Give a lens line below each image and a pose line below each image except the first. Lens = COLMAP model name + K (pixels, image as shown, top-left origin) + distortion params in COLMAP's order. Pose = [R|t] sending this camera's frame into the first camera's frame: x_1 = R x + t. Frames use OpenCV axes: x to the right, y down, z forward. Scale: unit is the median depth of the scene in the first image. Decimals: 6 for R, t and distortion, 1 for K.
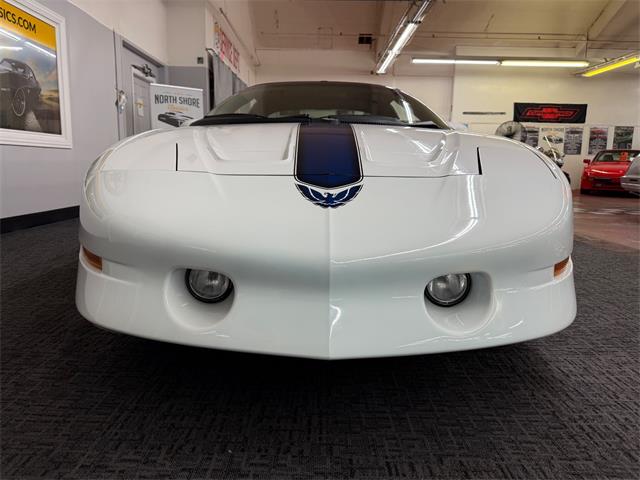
lens RADIAL K [[456.0, 0, 319.9], [0, 456.0, 235.2], [0, 0, 1]] dist [0.011786, -0.024489]
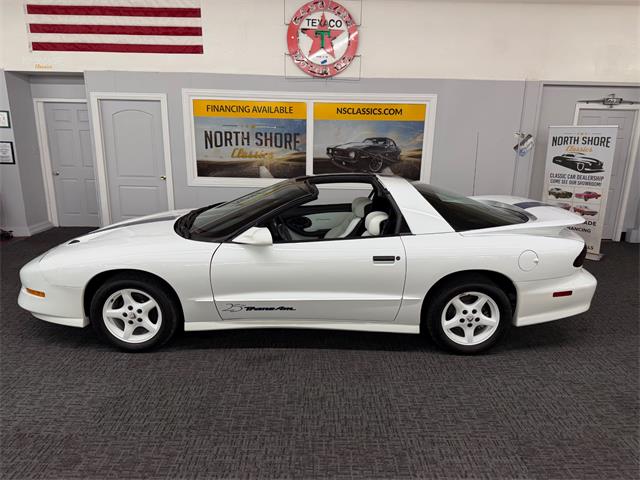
lens RADIAL K [[456.0, 0, 323.7], [0, 456.0, 243.8], [0, 0, 1]] dist [0.011786, -0.024489]
pose [[0.033998, 0.227757, -0.973124, 3.527815], [-0.167894, 0.961151, 0.219089, -1.245514], [0.985219, 0.155934, 0.070917, 2.743585]]
